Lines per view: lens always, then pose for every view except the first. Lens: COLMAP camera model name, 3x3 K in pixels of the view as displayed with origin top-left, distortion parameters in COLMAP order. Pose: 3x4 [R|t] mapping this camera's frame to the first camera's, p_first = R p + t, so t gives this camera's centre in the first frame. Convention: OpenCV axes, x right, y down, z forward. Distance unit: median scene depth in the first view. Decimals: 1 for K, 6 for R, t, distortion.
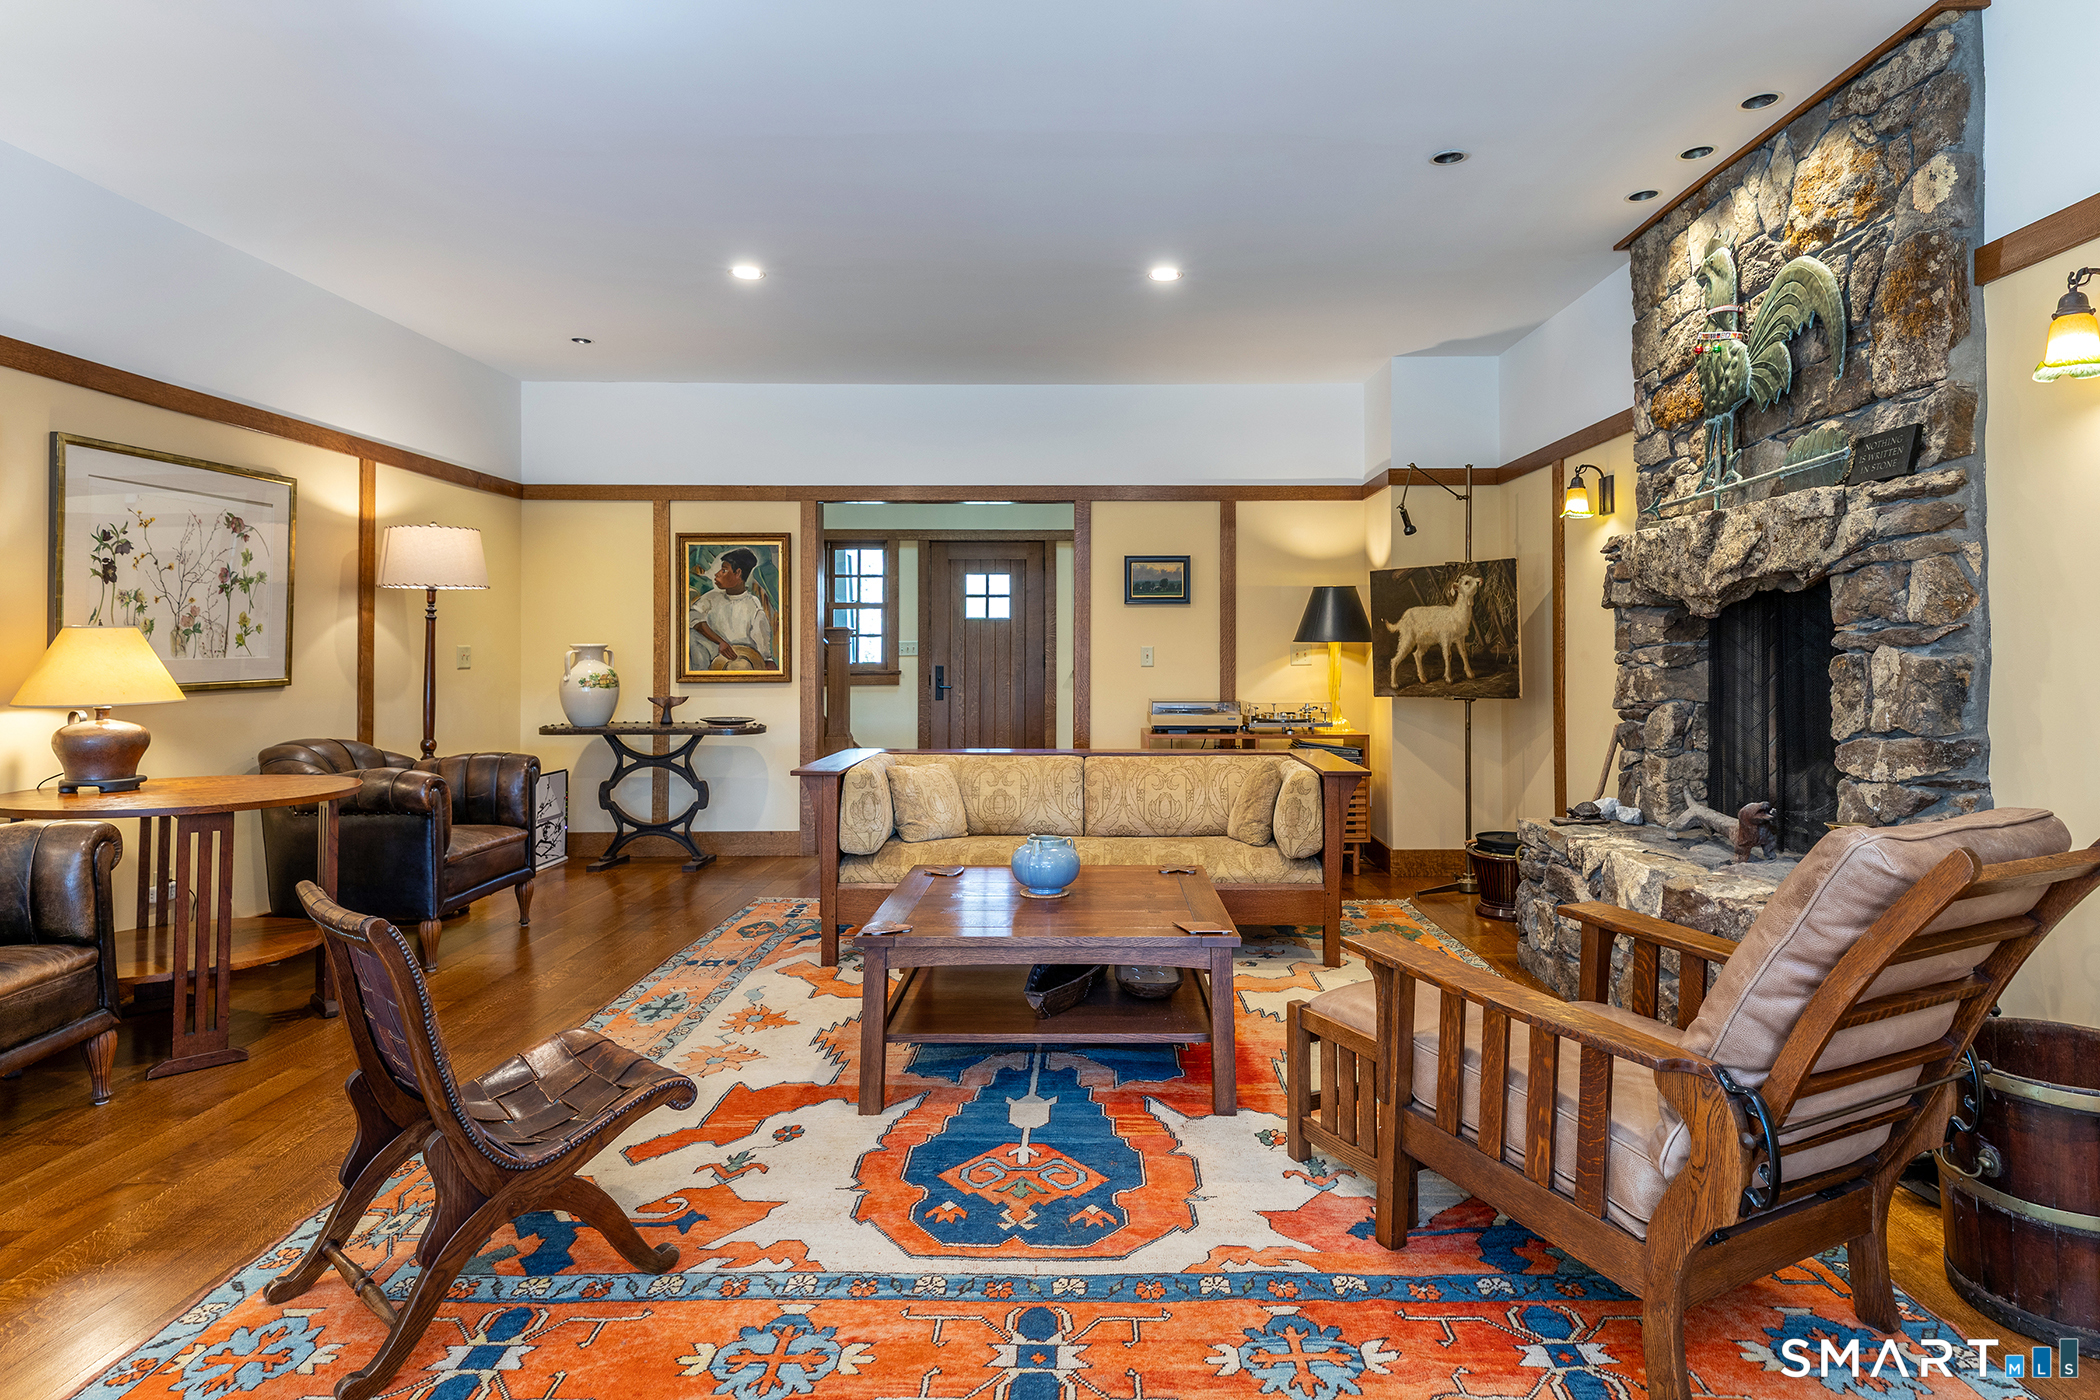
lens RADIAL K [[1108.8, 0, 1104.2], [0, 1108.8, 641.2], [0, 0, 1]] dist [0.028832, -0.012209]
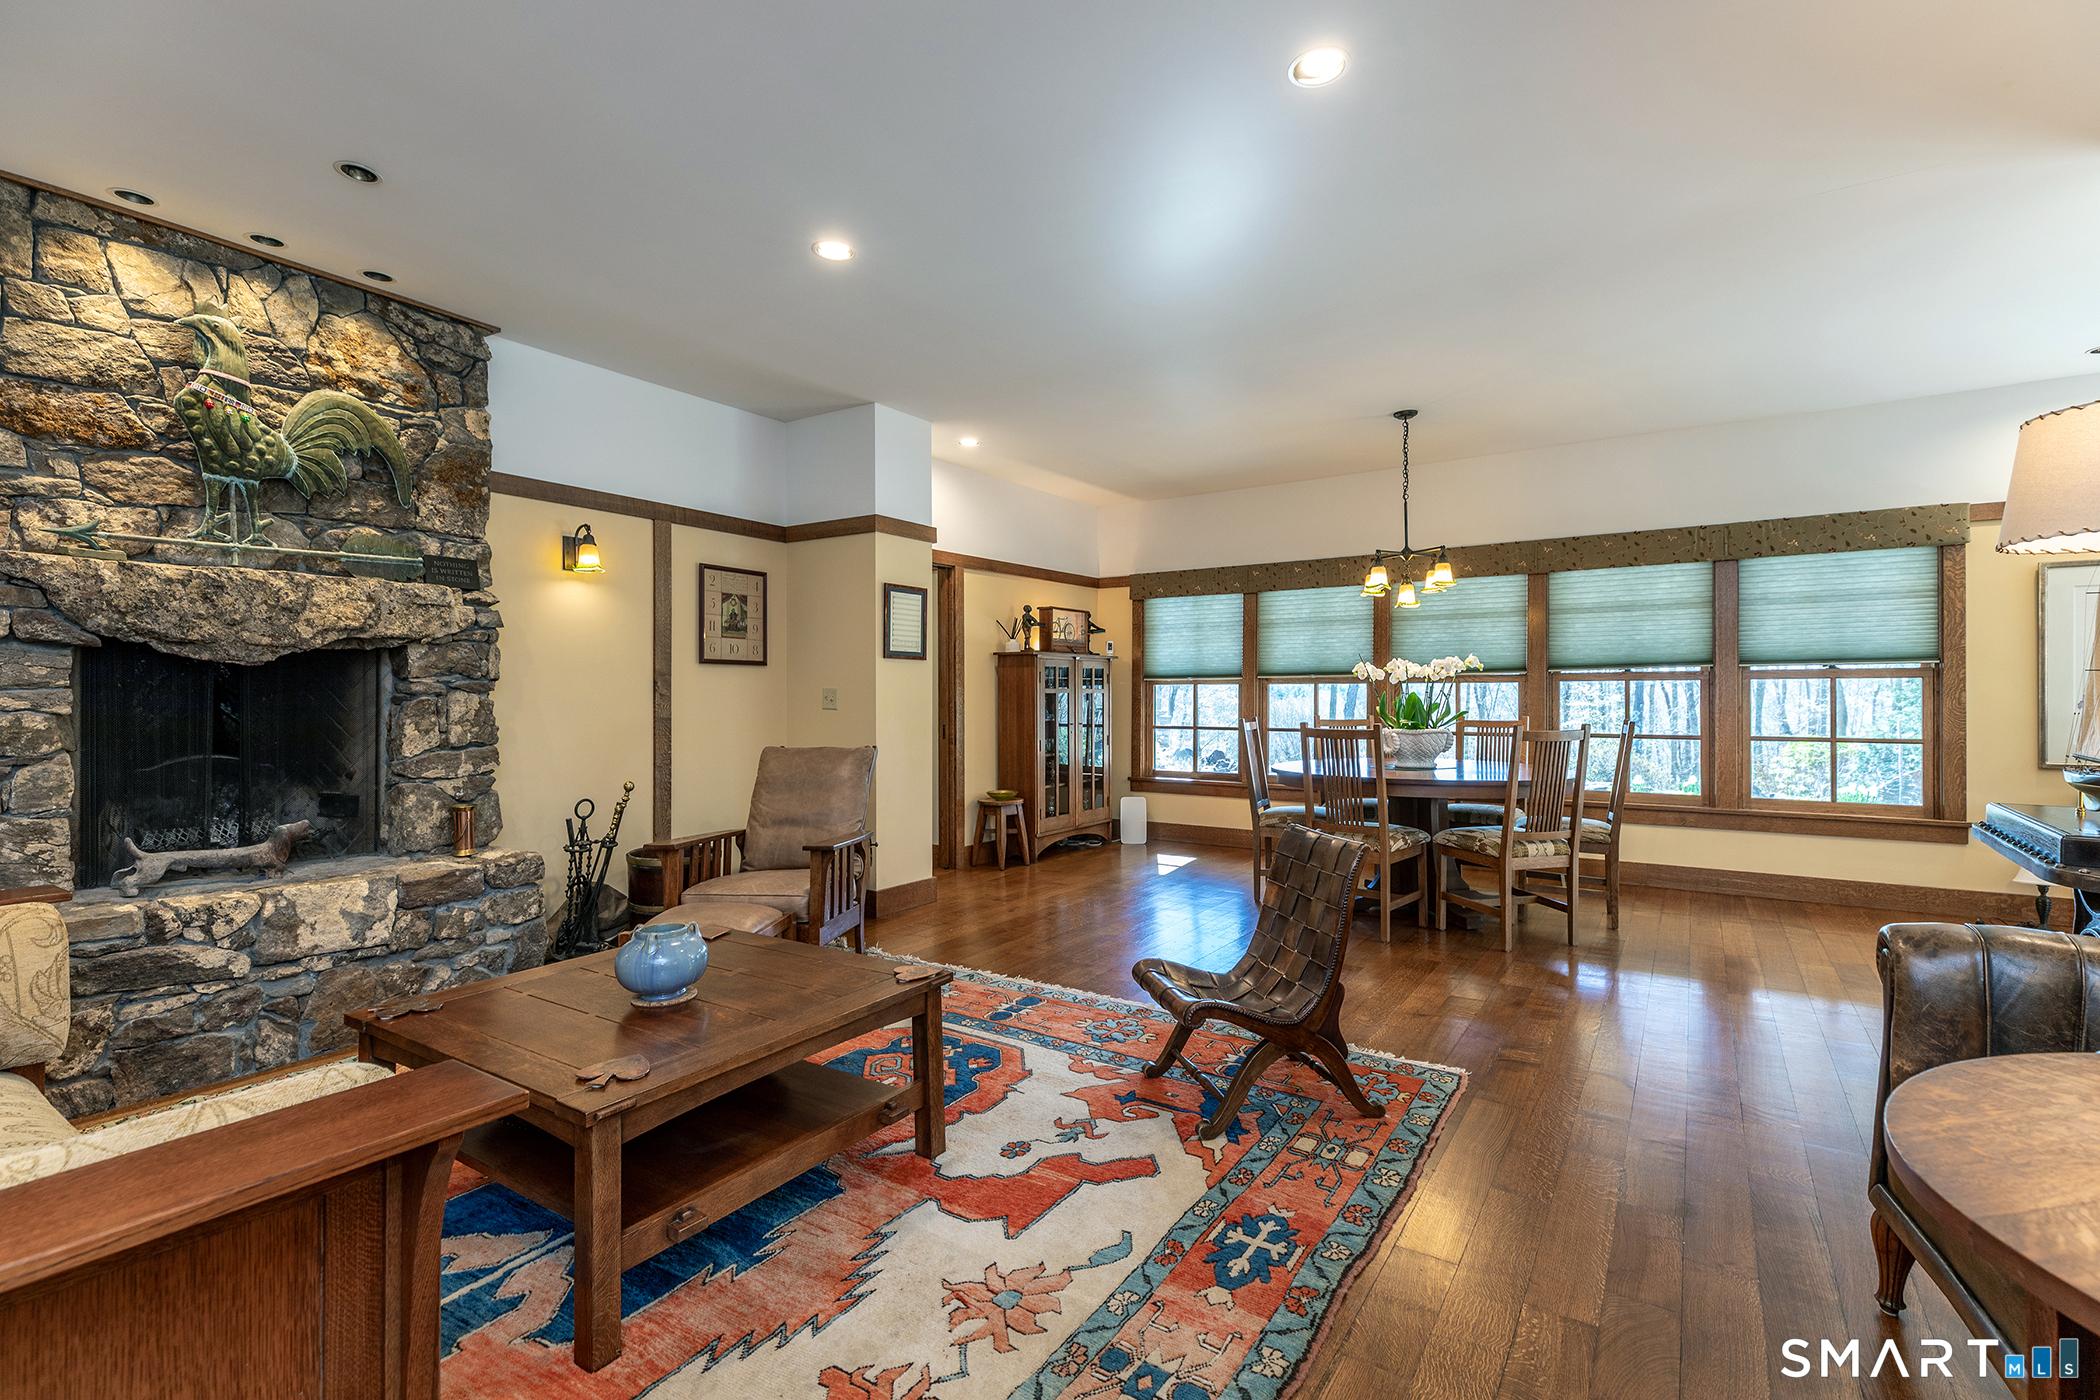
lens RADIAL K [[965.5, 0, 1056.0], [0, 965.5, 699.7], [0, 0, 1]] dist [0.002912, -0.002165]
pose [[-0.823574, 0.000511, 0.567208, -0.749362], [-0.002819, 0.999984, -0.004994, 0.018047], [-0.567201, -0.005712, -0.823559, 1.560660]]
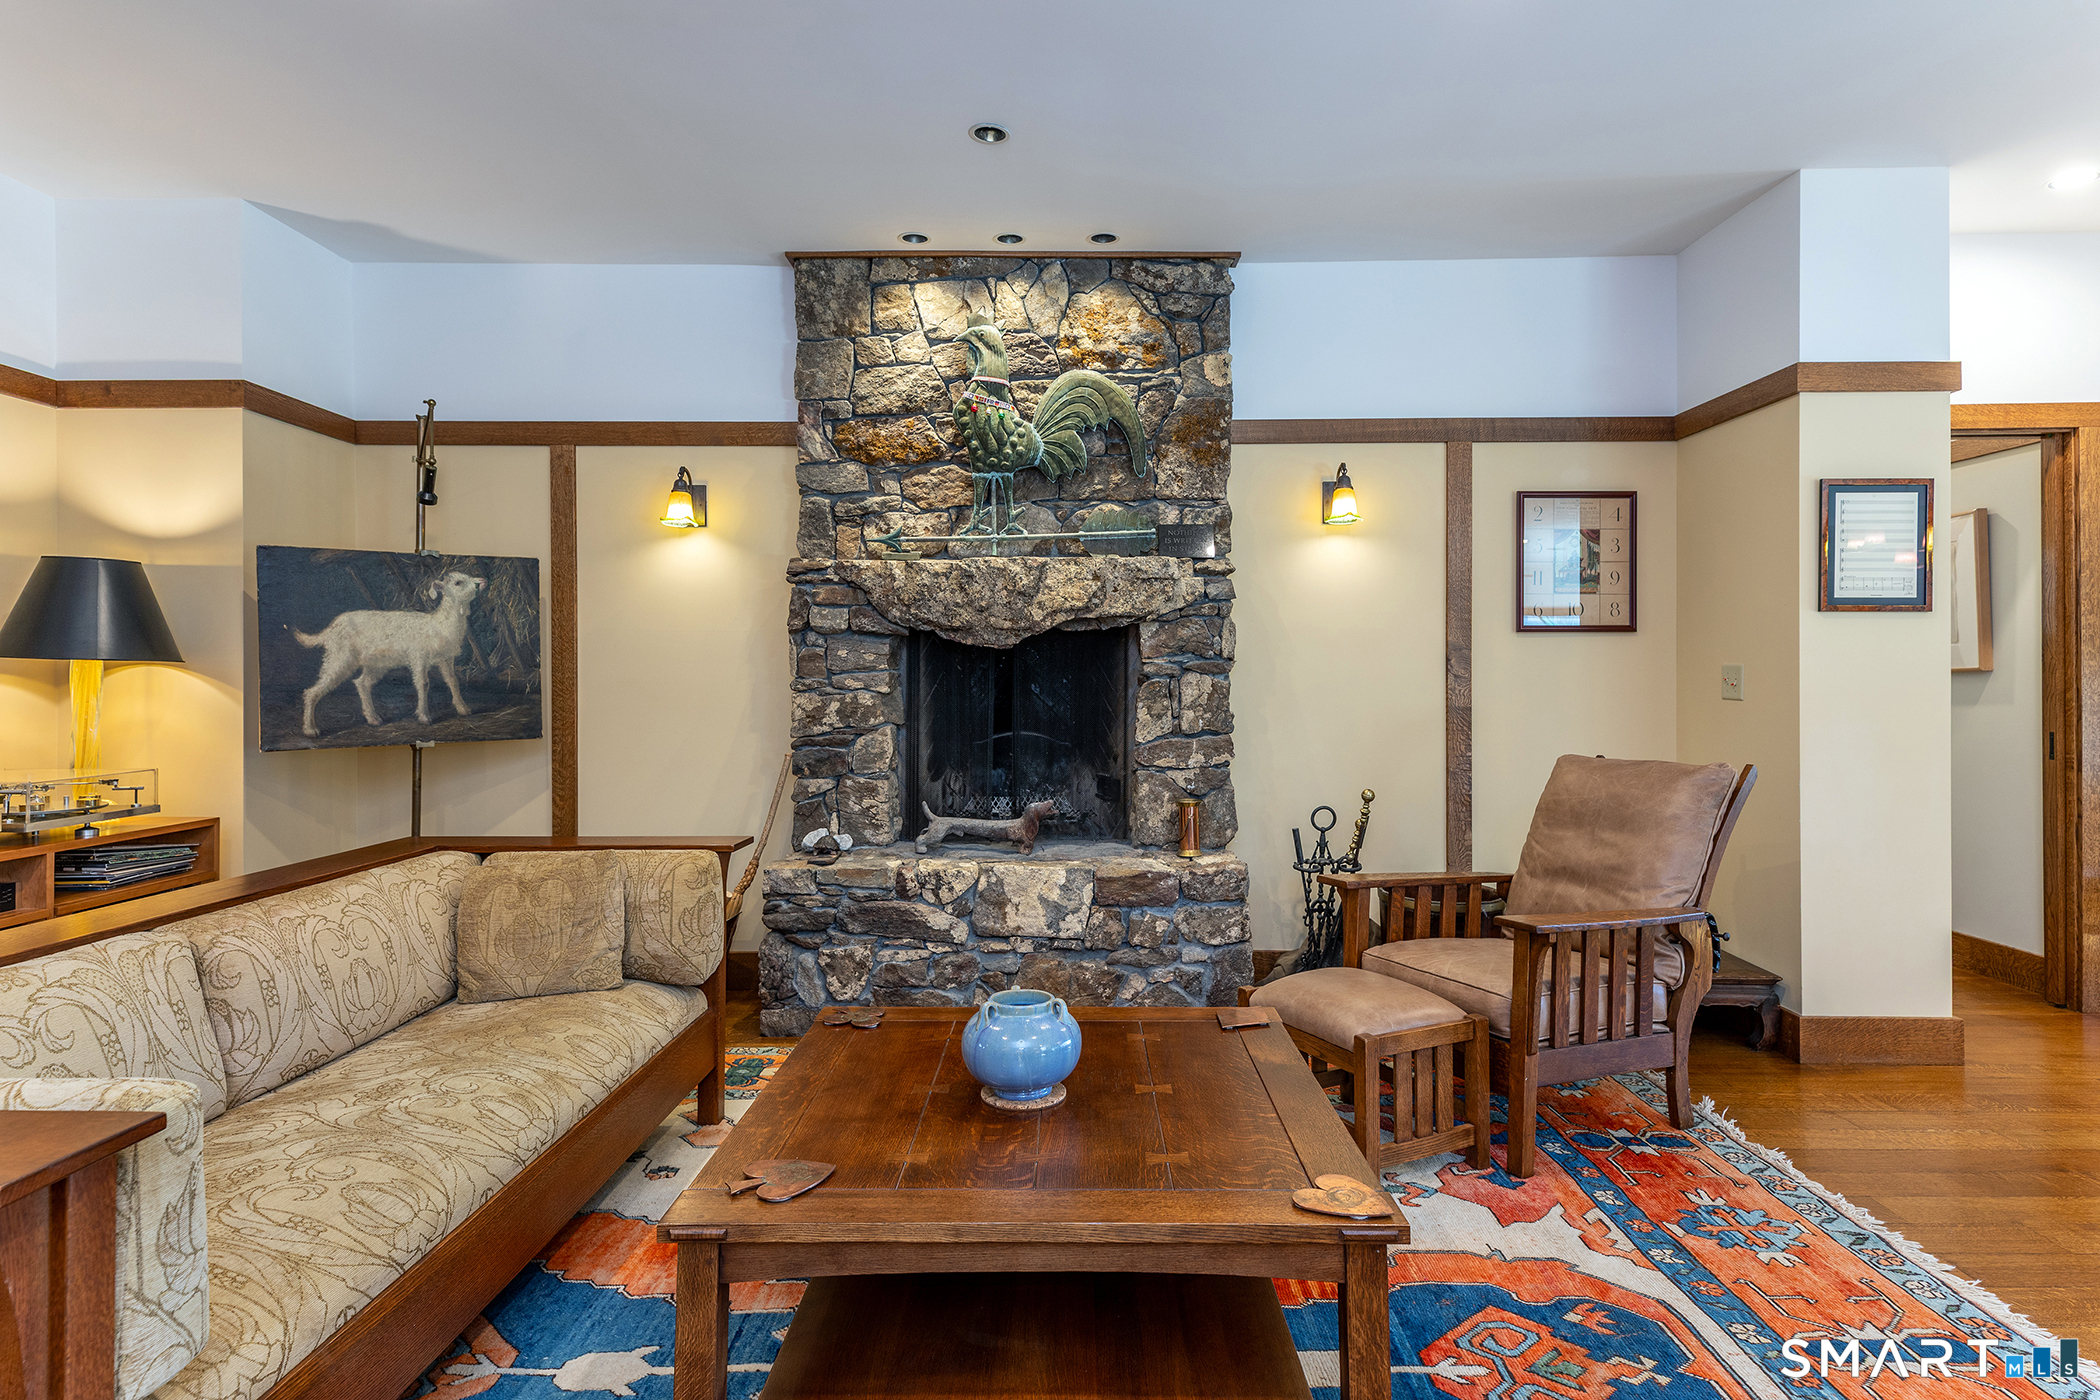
lens RADIAL K [[1108.8, 0, 1037.5], [0, 1108.8, 680.0], [0, 0, 1]] dist [0.028832, -0.012209]
pose [[0.042517, -0.000495, 0.999096, -0.698401], [-0.008875, 0.999960, 0.000873, 0.012034], [-0.999056, -0.008904, 0.042511, 1.073050]]
